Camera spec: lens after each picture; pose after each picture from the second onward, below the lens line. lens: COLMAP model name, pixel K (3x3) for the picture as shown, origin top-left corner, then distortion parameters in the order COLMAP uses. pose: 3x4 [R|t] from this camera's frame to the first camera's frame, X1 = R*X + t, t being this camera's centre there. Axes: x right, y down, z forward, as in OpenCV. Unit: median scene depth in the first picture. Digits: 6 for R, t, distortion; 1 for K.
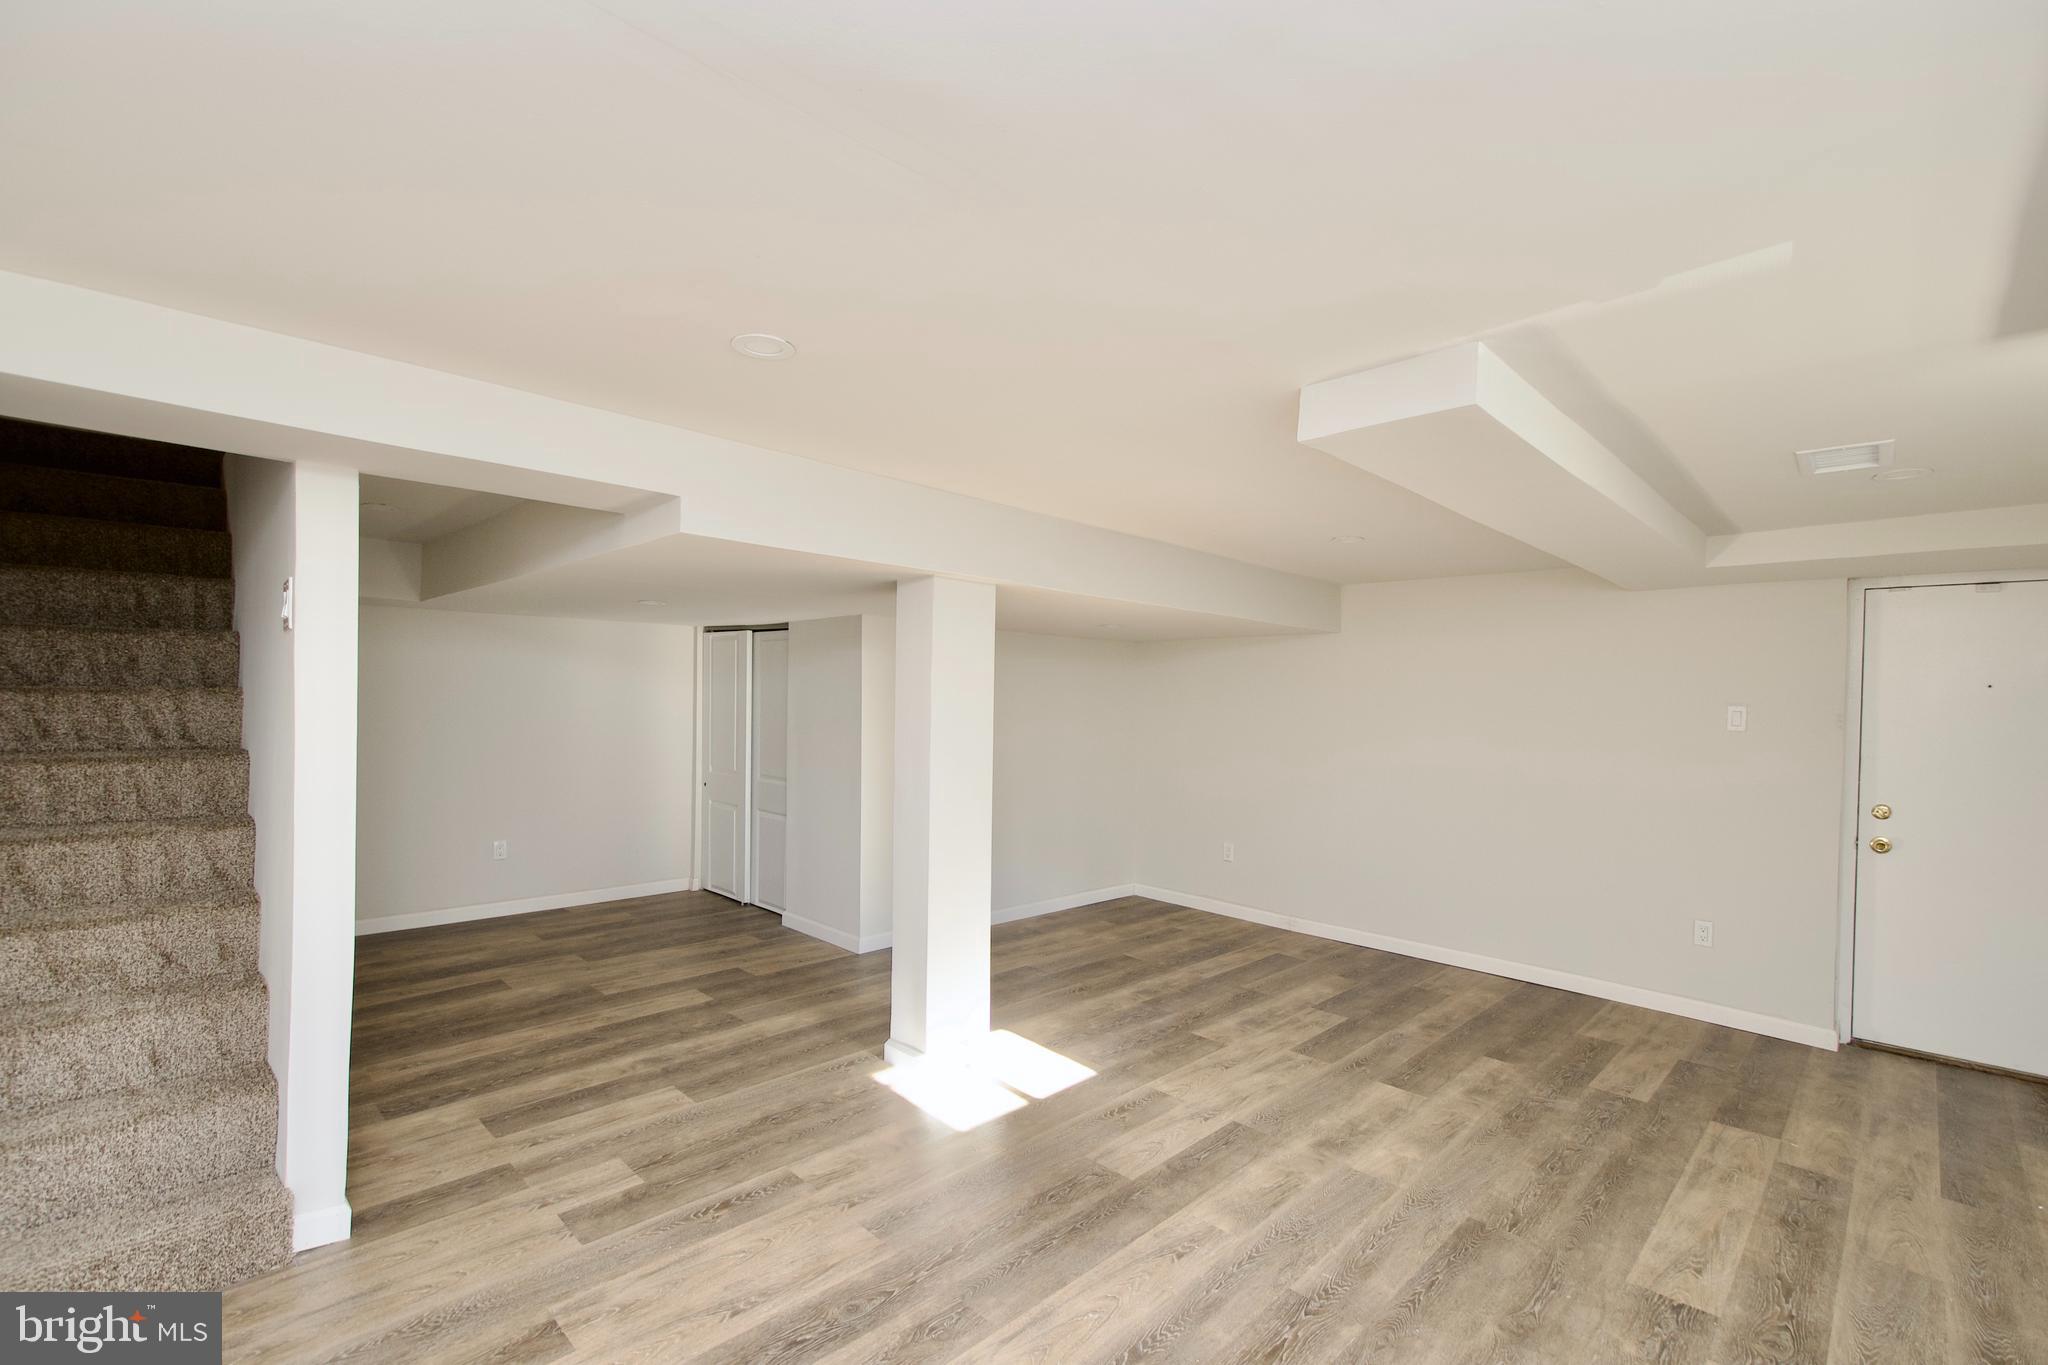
lens RADIAL K [[892.0, 0, 1039.7], [0, 892.0, 707.8], [0, 0, 1]] dist [-0.002060, -0.001199]
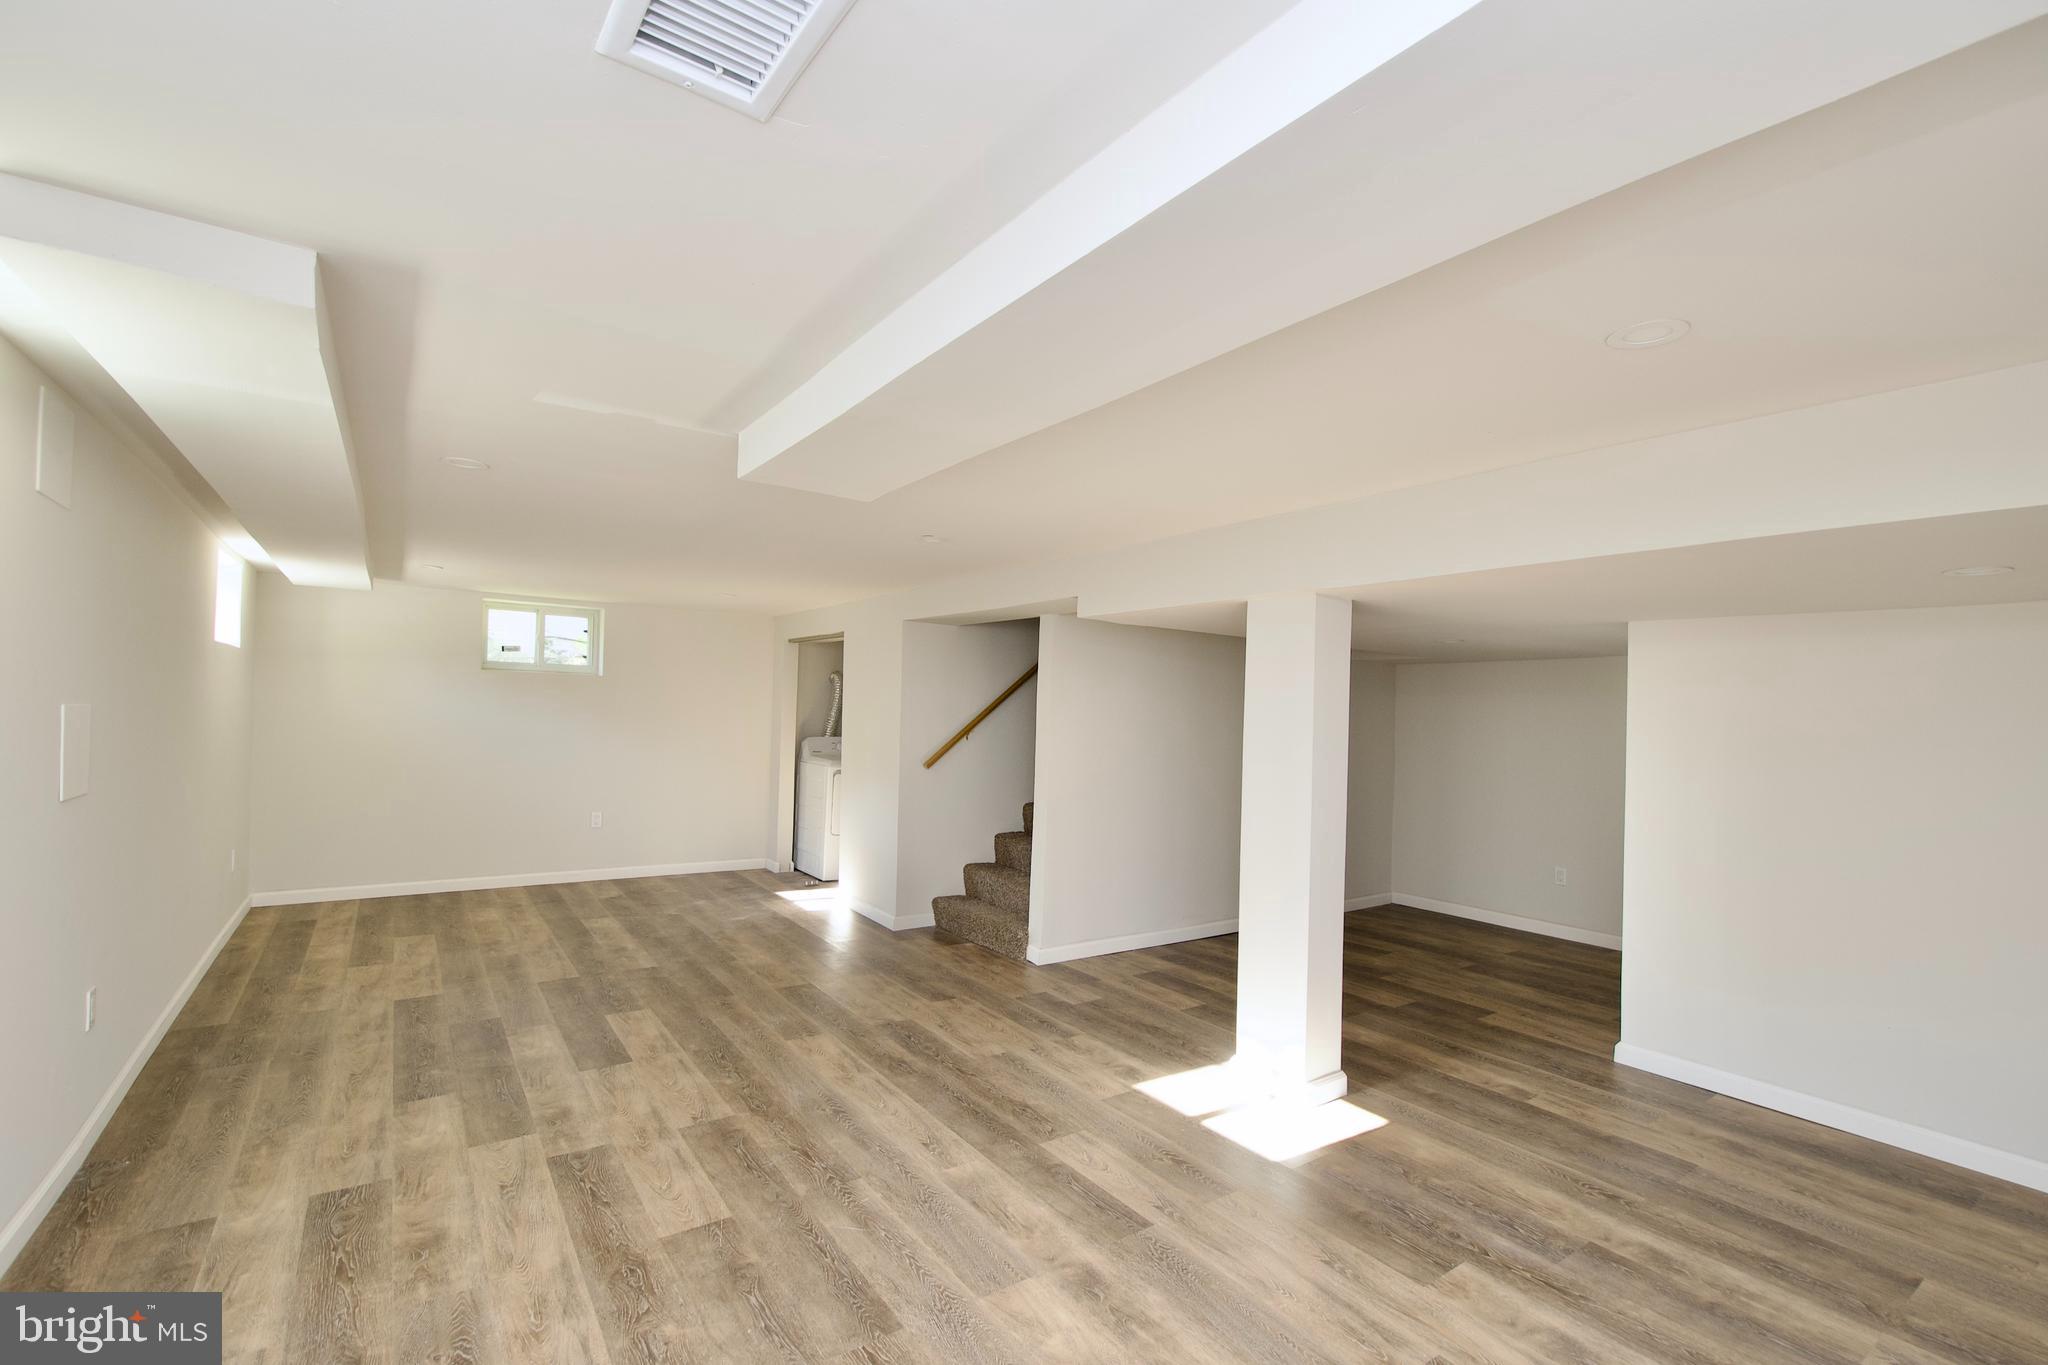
lens RADIAL K [[901.1, 0, 1042.4], [0, 901.1, 710.8], [0, 0, 1]] dist [0.016997, -0.009344]
pose [[-0.165859, -0.028225, -0.985745, 1.010115], [-0.039711, 0.998971, -0.021922, 0.016387], [0.985350, 0.035509, -0.166809, 0.970835]]
